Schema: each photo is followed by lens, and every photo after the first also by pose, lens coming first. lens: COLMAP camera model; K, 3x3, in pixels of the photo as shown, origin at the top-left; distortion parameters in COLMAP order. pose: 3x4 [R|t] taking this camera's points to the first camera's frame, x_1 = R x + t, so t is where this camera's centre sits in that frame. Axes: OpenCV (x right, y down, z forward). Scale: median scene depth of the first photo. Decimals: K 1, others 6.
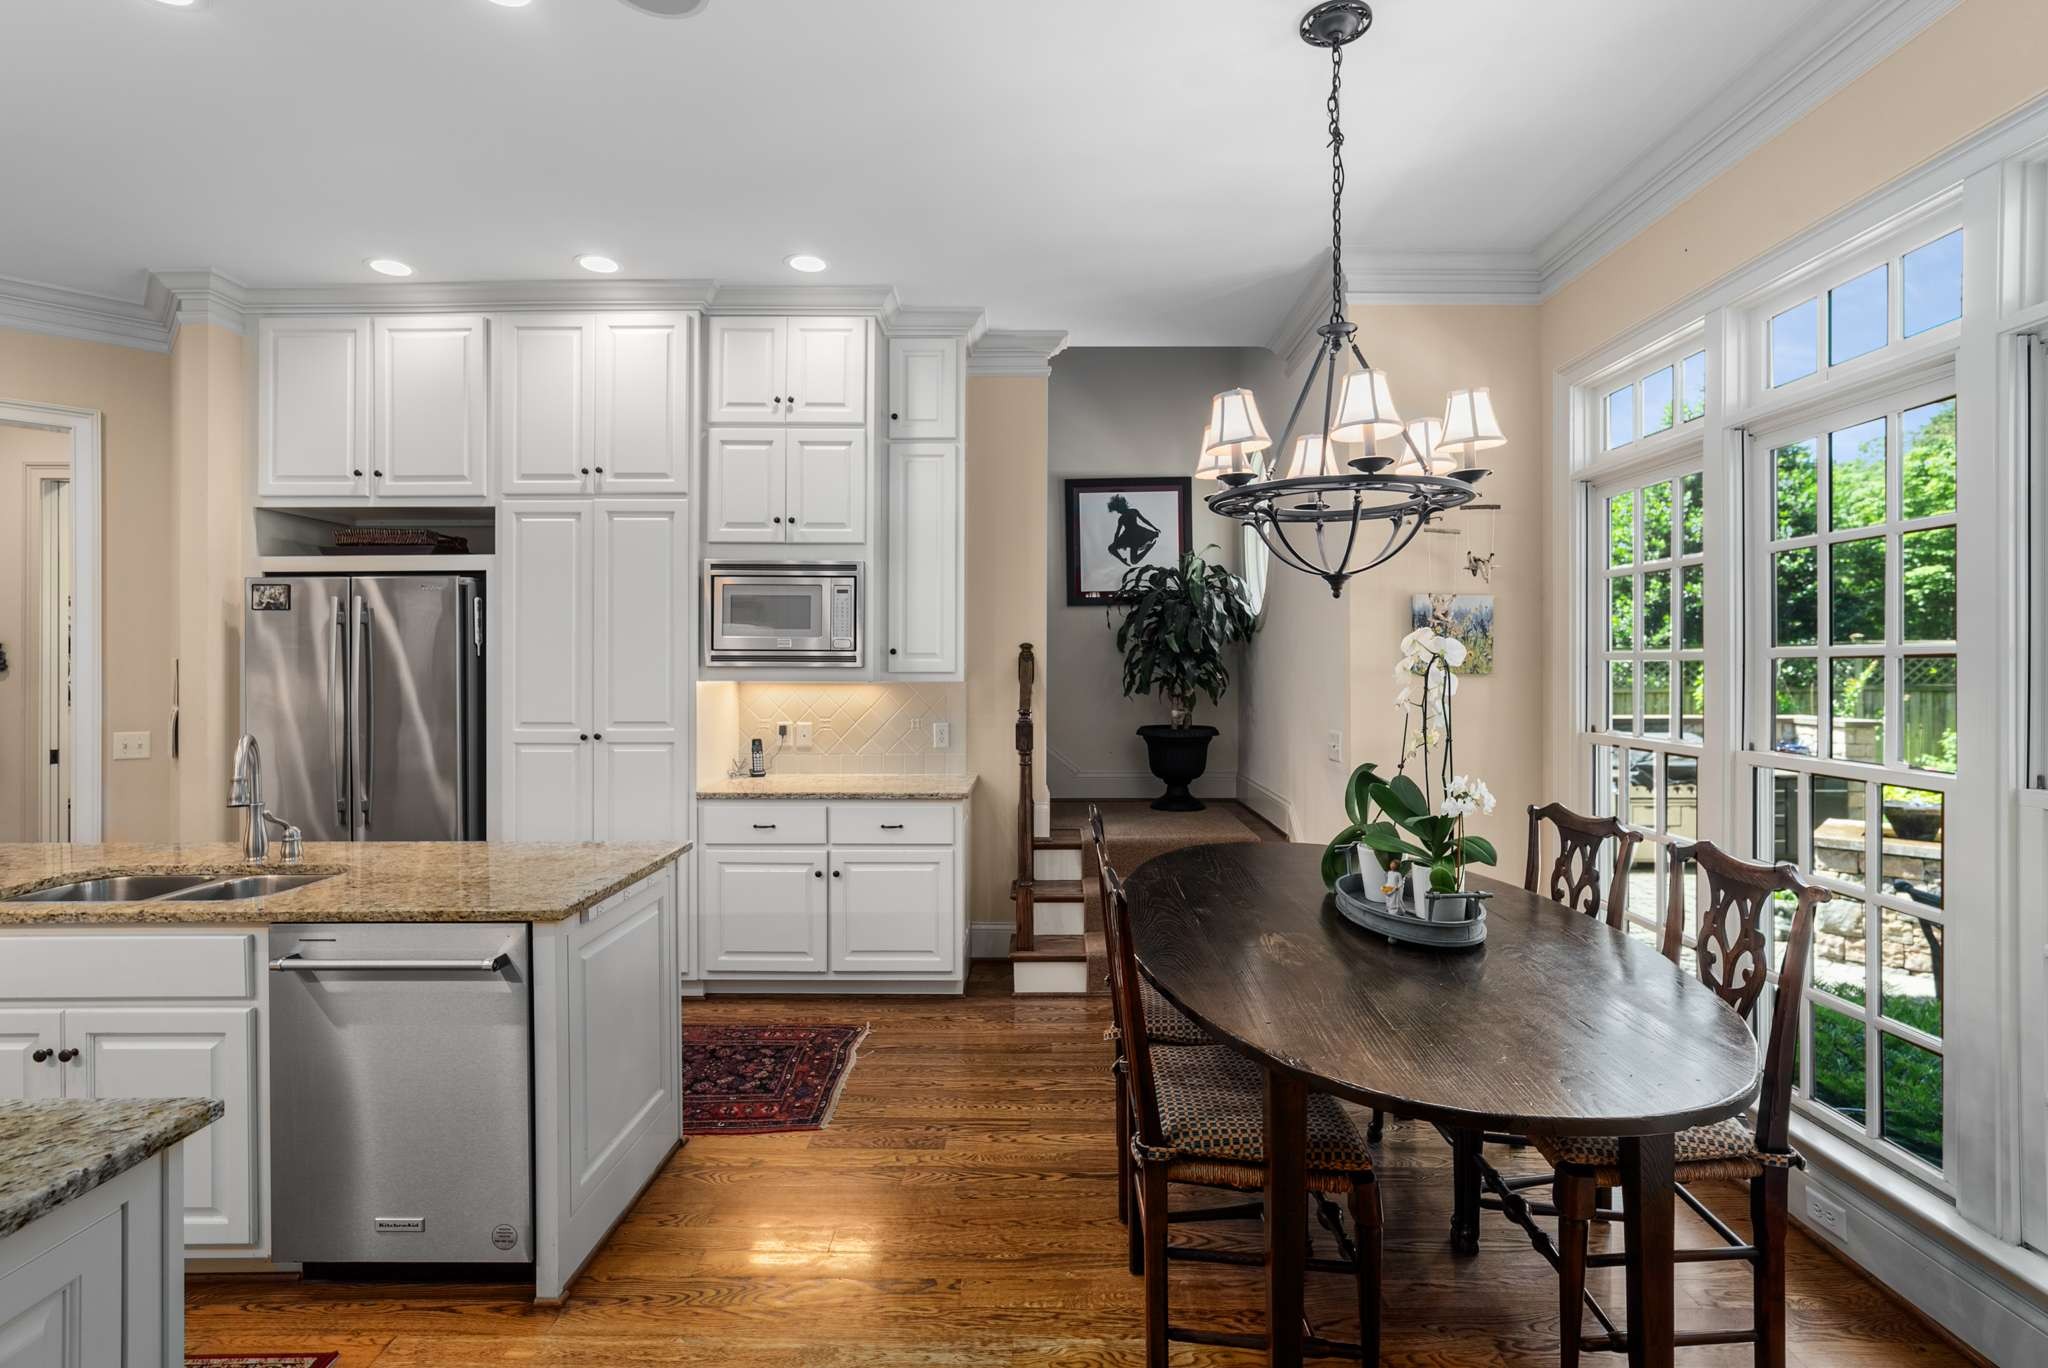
lens RADIAL K [[973.9, 0, 1028.6], [0, 973.9, 659.7], [0, 0, 1]] dist [-0.002014, -0.000328]
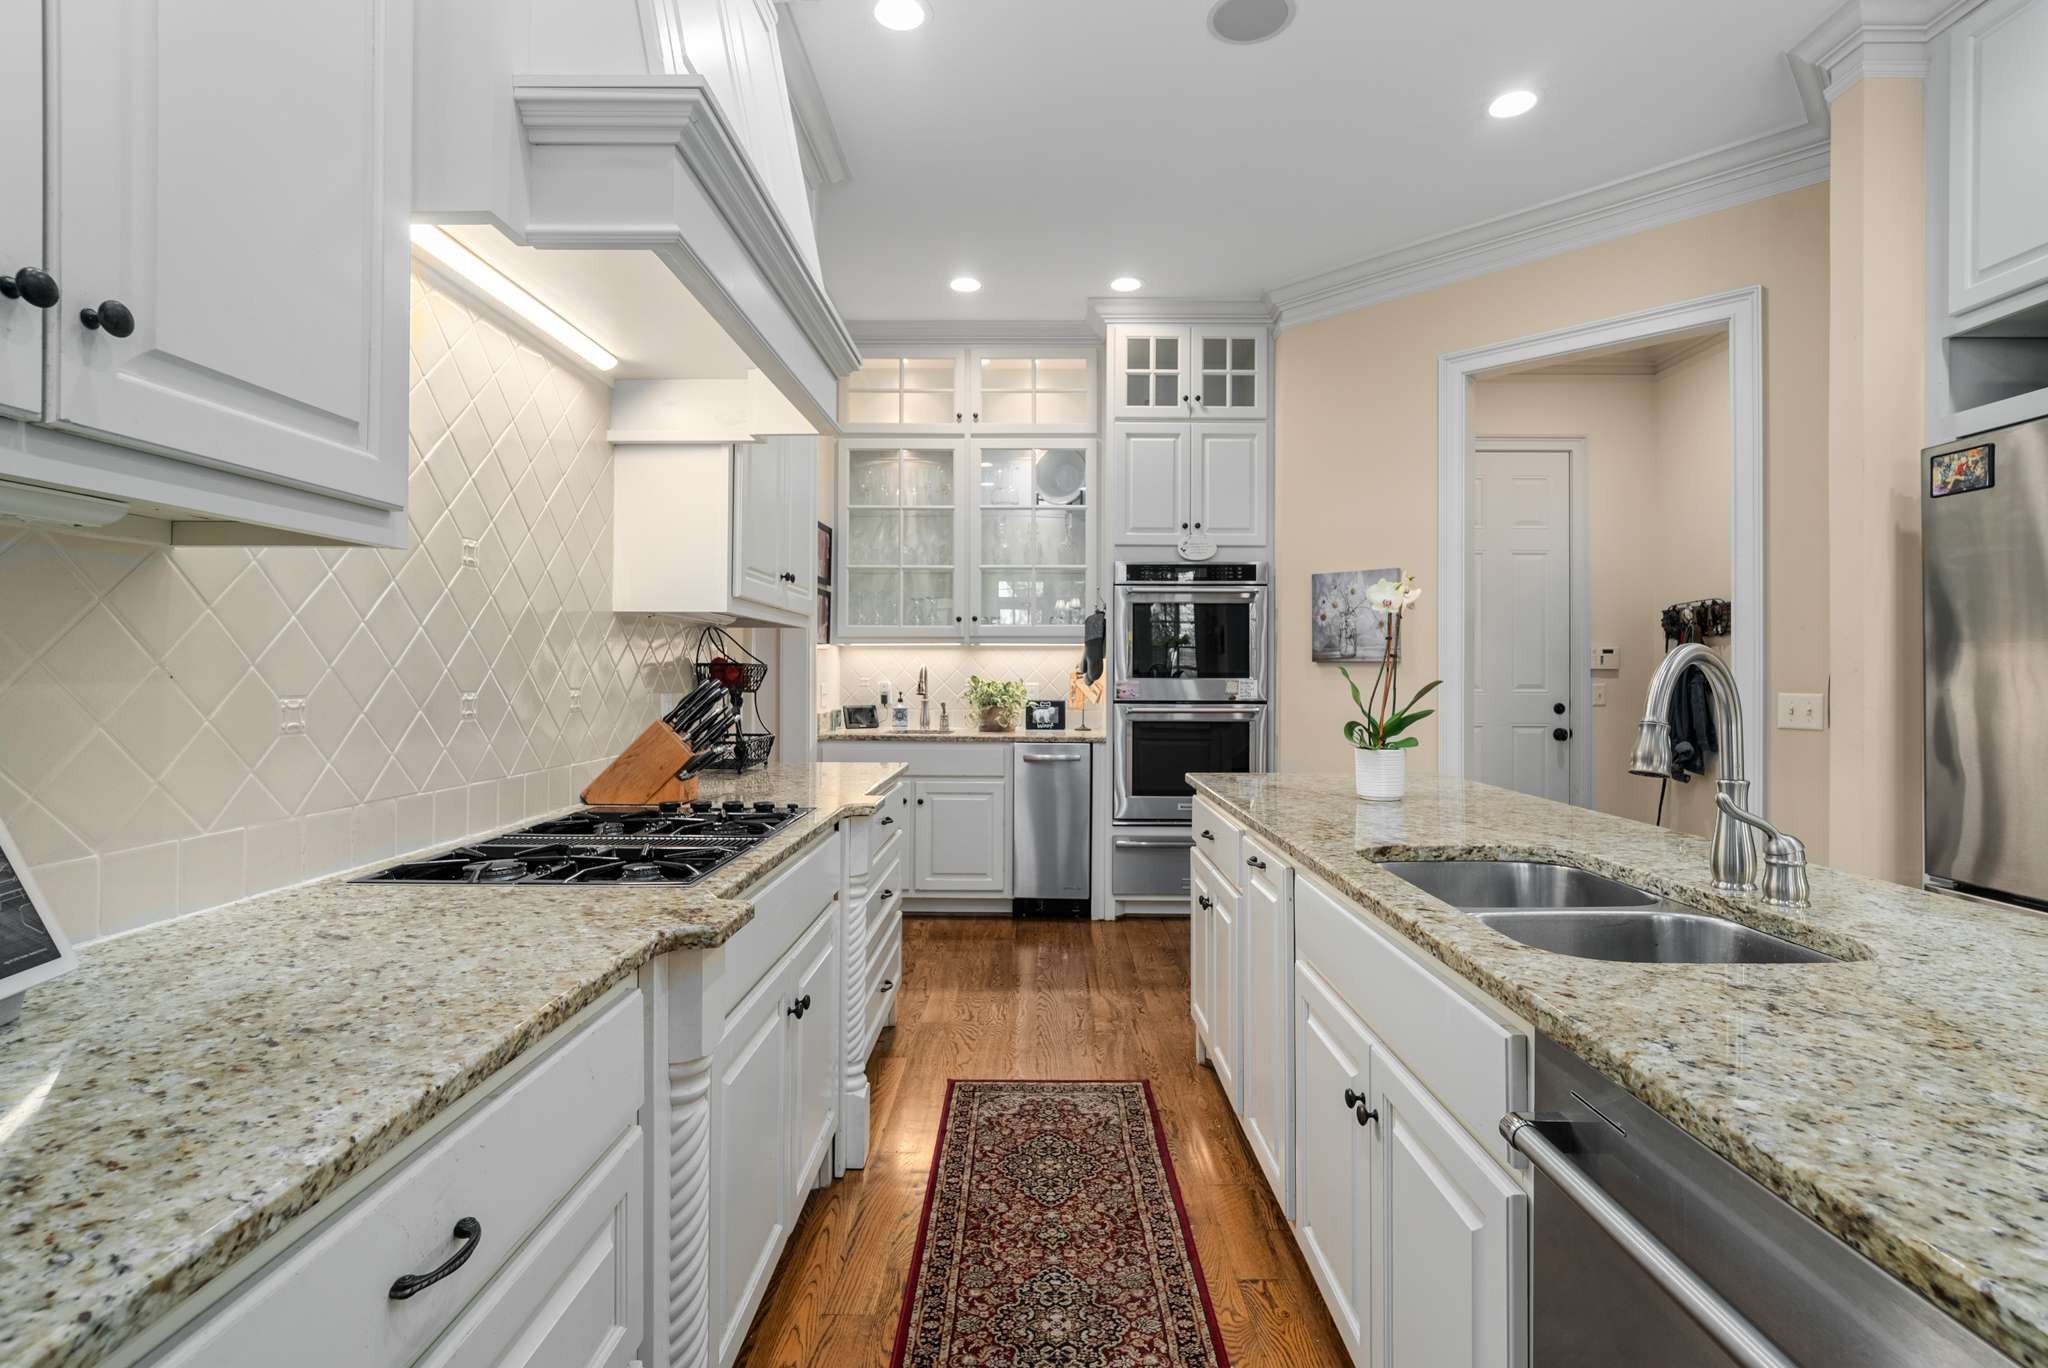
lens RADIAL K [[992.8, 0, 1021.7], [0, 992.8, 662.5], [0, 0, 1]] dist [-0.004503, -0.000356]
pose [[0.022301, -0.004116, -0.999743, -0.175968], [0.000082, 0.999992, -0.004115, 0.056950], [0.999751, 0.000010, 0.022302, 0.399311]]
